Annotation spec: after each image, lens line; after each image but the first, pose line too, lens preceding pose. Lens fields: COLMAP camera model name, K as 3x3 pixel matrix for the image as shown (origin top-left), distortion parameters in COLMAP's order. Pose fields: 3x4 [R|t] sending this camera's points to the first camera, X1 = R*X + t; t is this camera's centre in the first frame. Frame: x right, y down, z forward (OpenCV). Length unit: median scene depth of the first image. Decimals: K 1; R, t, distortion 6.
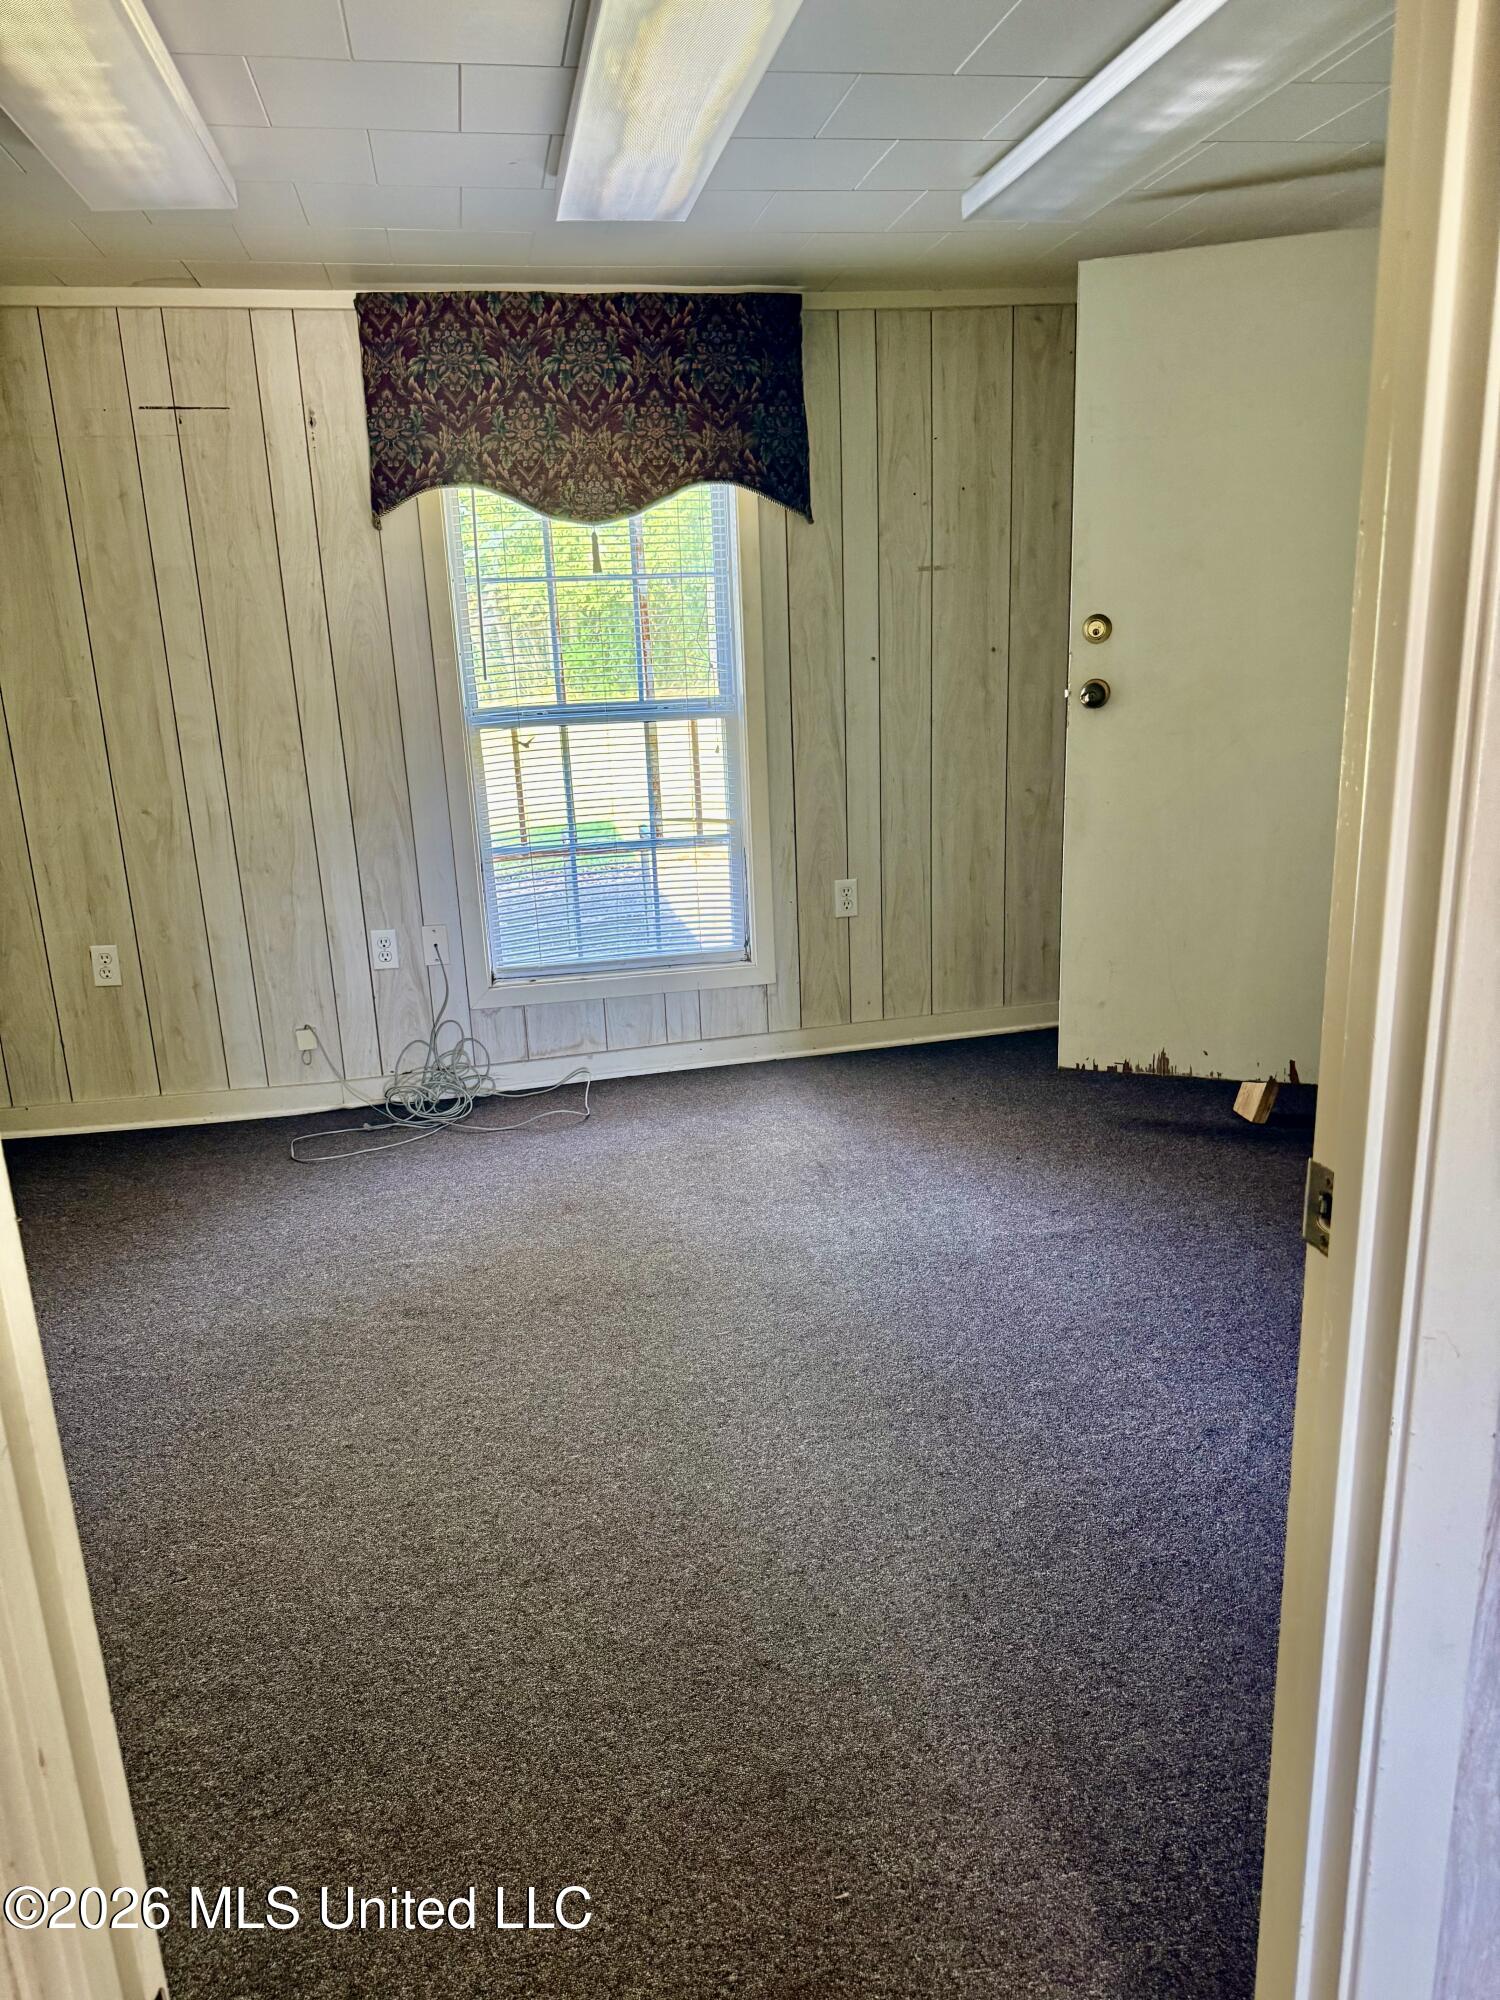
lens RADIAL K [[1437.7, 0, 746.7], [0, 1437.7, 1042.3], [0, 0, 1]] dist [0.032363, -0.003060]
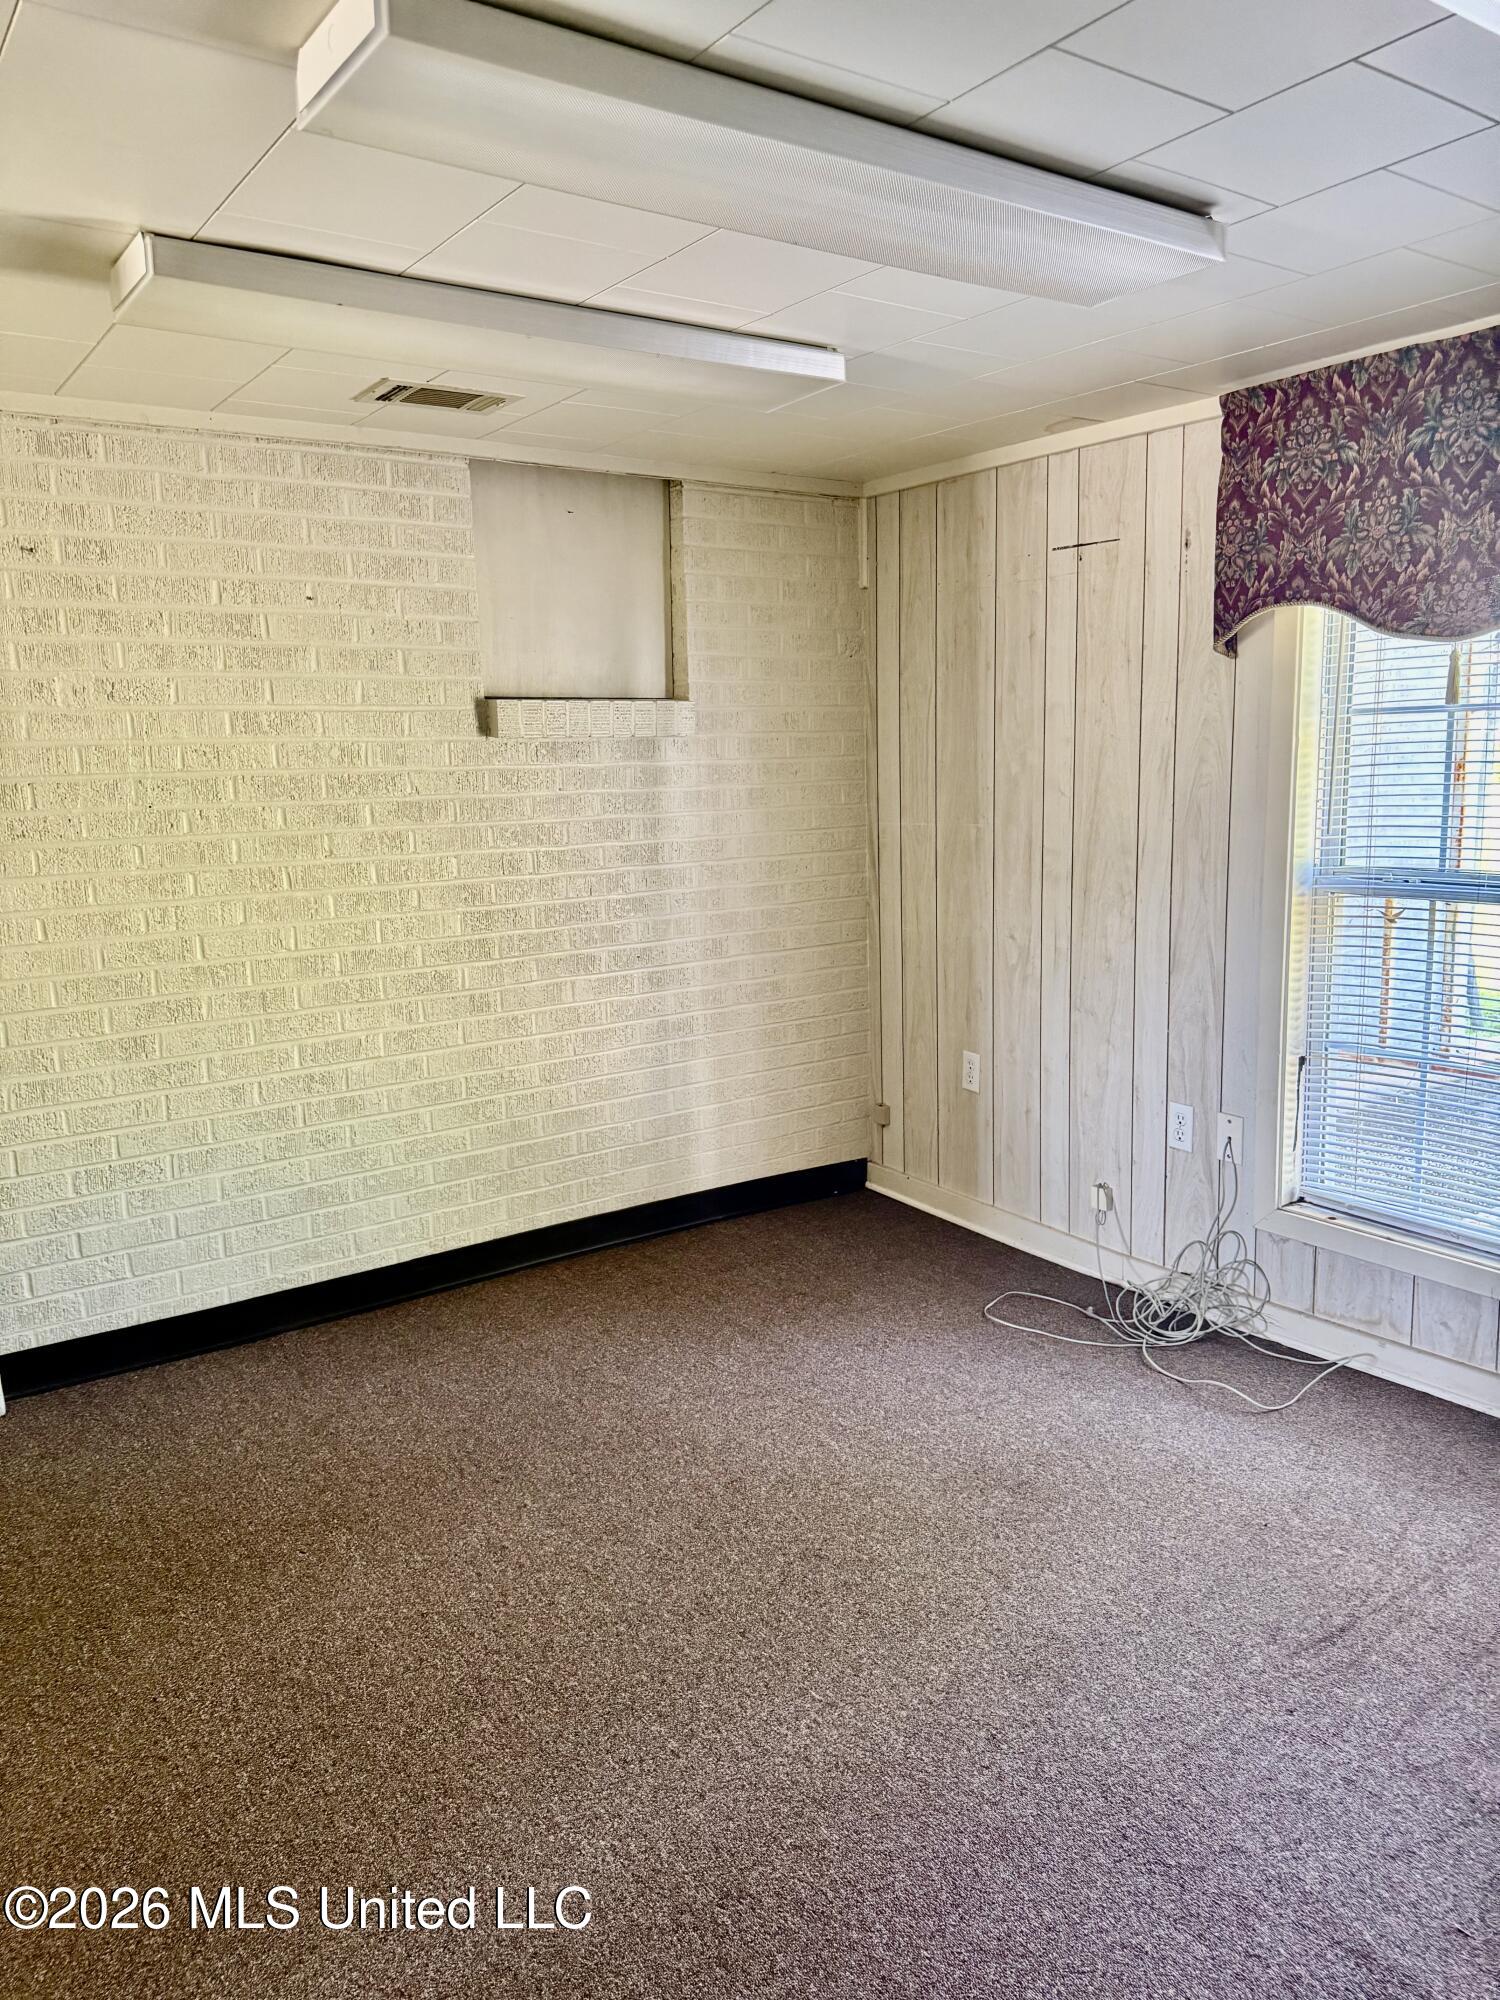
lens RADIAL K [[1481.7, 0, 750.0], [0, 1481.7, 1000.0], [0, 0, 1]] dist [0.178515, -0.165486]
pose [[0.434047, 0.185715, -0.881541, 0.463046], [-0.245109, 0.965952, 0.082813, -0.165251], [0.866905, 0.180129, 0.464789, 0.376185]]
